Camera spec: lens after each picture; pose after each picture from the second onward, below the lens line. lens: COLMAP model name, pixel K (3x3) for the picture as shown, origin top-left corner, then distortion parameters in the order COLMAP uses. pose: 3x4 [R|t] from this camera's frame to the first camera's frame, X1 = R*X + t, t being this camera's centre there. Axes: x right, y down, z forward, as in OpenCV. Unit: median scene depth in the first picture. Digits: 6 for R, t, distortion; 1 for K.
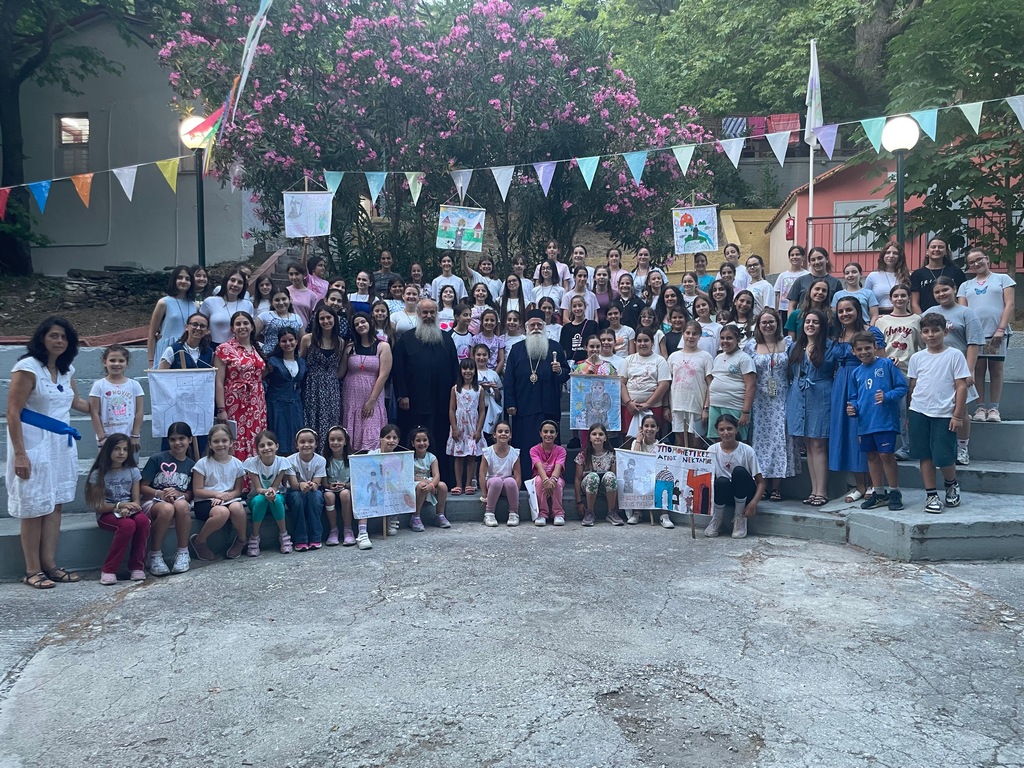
lens RADIAL K [[778.1, 0, 521.1], [0, 778.1, 385.6], [0, 0, 1]] dist [0.095285, -0.128475]
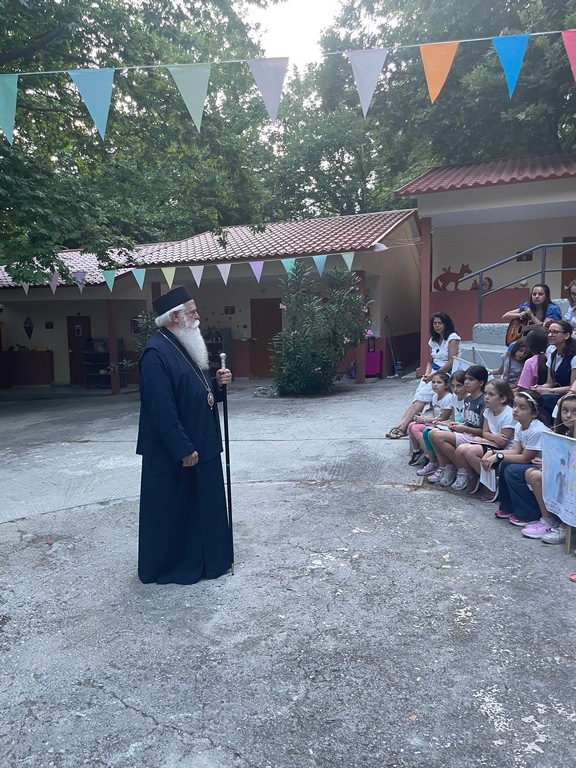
lens RADIAL K [[579.2, 0, 285.0], [0, 579.2, 381.2], [0, 0, 1]] dist [0.089464, -0.129808]
pose [[-0.331891, 0.105403, -0.937411, 0.533767], [0.011121, 0.994106, 0.107841, -0.036436], [0.943252, 0.025366, -0.331107, 1.194730]]
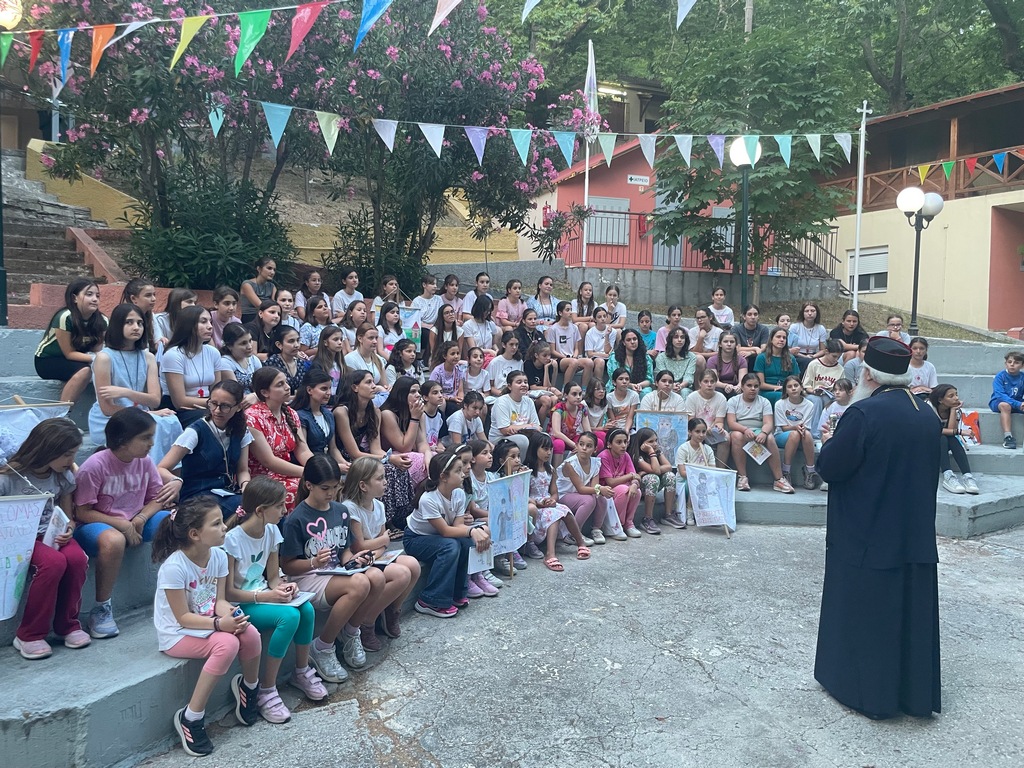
lens RADIAL K [[772.2, 0, 512.0], [0, 772.2, 384.0], [0, 0, 1]] dist [0.089464, -0.129808]
pose [[0.856315, -0.015037, 0.516234, -0.762346], [-0.007586, 0.999102, 0.041687, -0.056079], [-0.516398, -0.039613, 0.855432, 0.398020]]
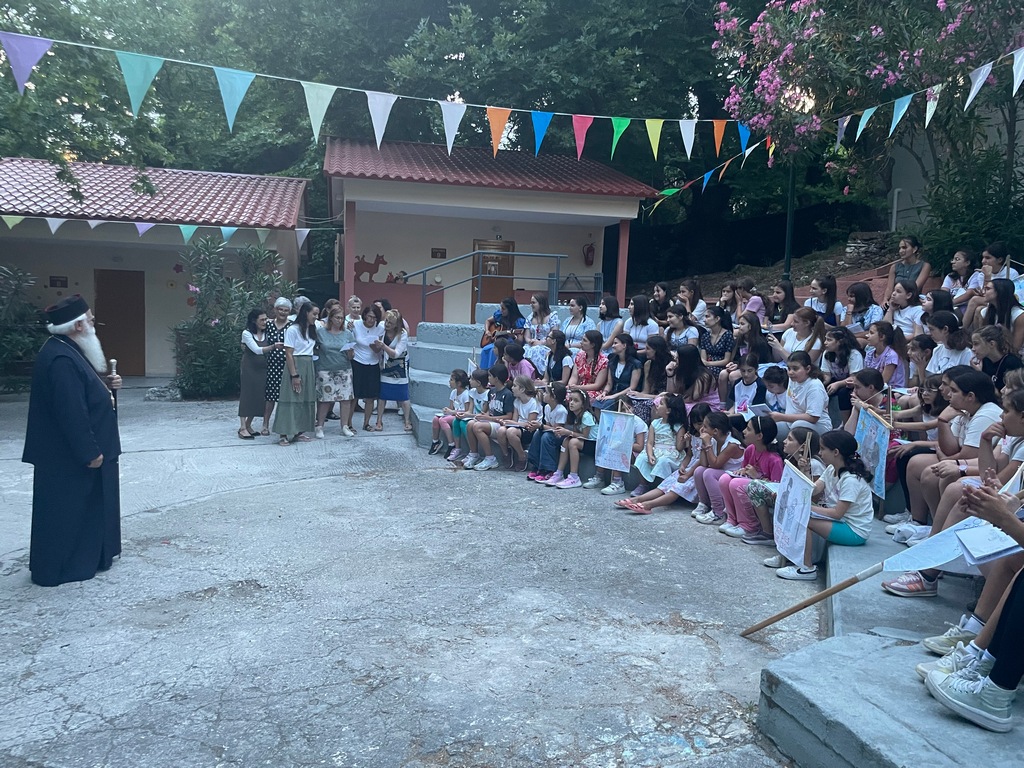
lens RADIAL K [[772.2, 0, 512.0], [0, 772.2, 384.0], [0, 0, 1]] dist [0.089464, -0.129808]
pose [[0.262961, 0.105265, -0.959047, 1.042929], [-0.049039, 0.994204, 0.095678, -0.065953], [0.963559, 0.021871, 0.266599, 0.758741]]
